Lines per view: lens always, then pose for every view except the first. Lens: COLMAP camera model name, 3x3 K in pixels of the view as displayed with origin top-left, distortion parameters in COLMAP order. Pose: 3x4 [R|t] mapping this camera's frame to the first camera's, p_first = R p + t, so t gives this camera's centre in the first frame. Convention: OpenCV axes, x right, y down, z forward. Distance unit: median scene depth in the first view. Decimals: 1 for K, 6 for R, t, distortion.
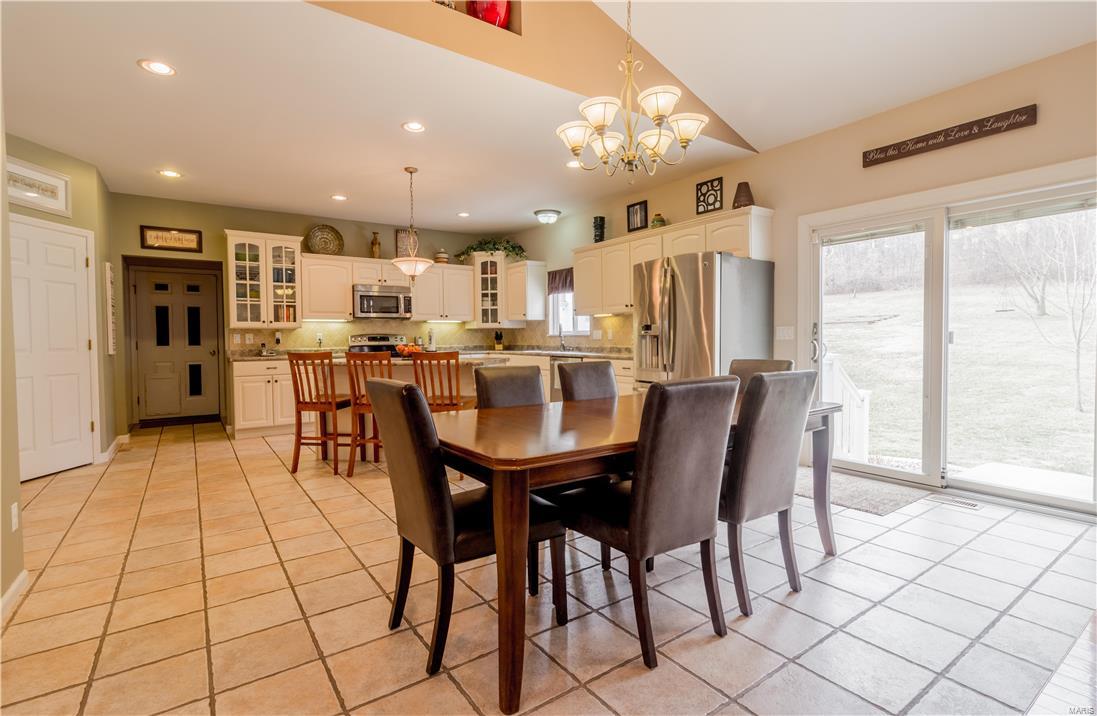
lens RADIAL K [[512.4, 0, 548.2], [0, 512.4, 354.2], [0, 0, 1]] dist [0.001393, 0.000692]
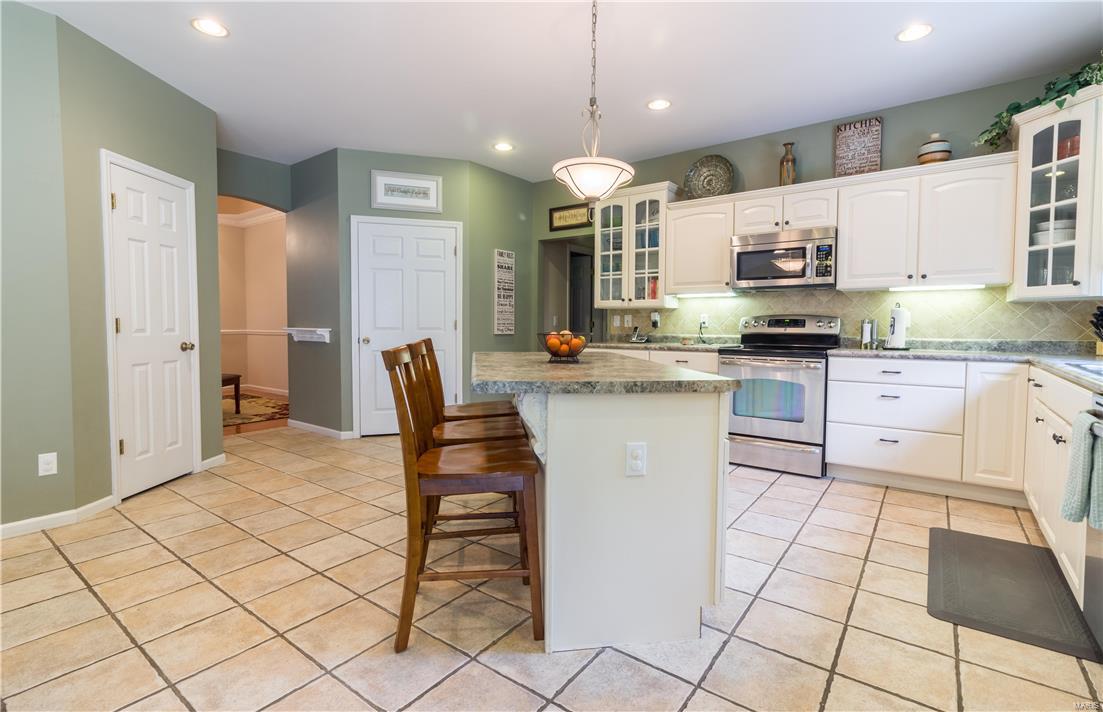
lens RADIAL K [[512.7, 0, 558.6], [0, 512.7, 347.1], [0, 0, 1]] dist [0.002390, 0.000420]
pose [[0.316878, 0.054676, -0.946889, 0.172352], [-0.037041, 0.998289, 0.045249, -0.021534], [0.947743, 0.020735, 0.318361, 0.633109]]
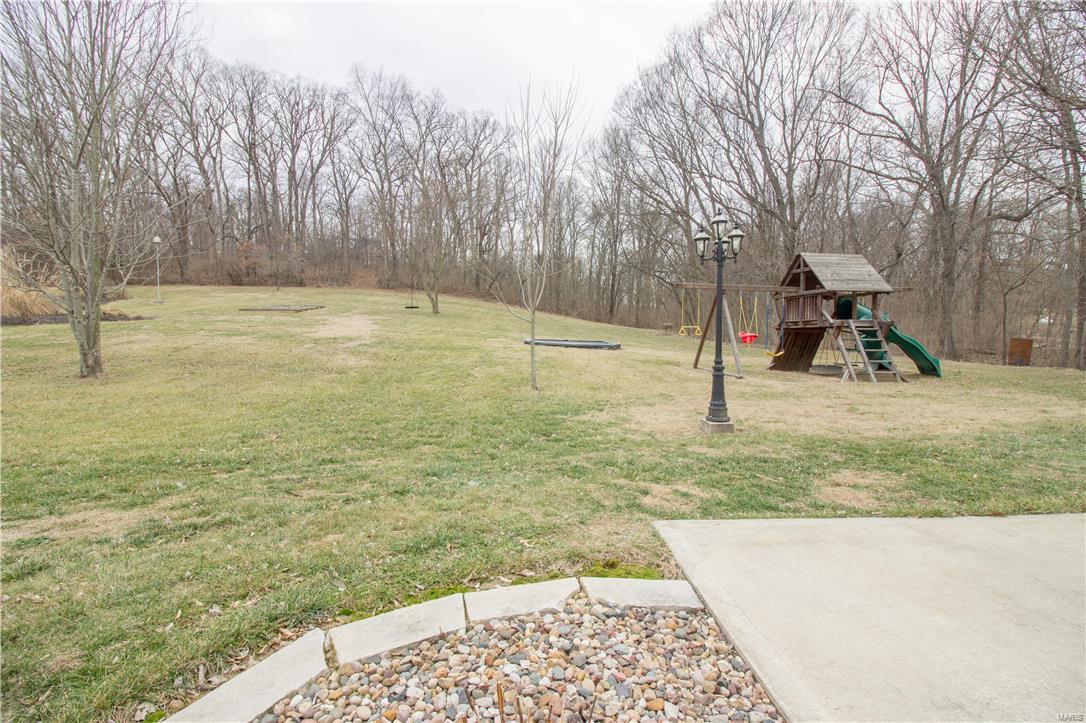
lens RADIAL K [[505.4, 0, 546.0], [0, 505.4, 356.1], [0, 0, 1]] dist [0.000002, 0.000489]
pose [[0.517672, -0.015253, 0.855443, 0.041474], [0.019448, 0.999793, 0.006058, 0.006941], [-0.855358, 0.013501, 0.517861, 0.072521]]
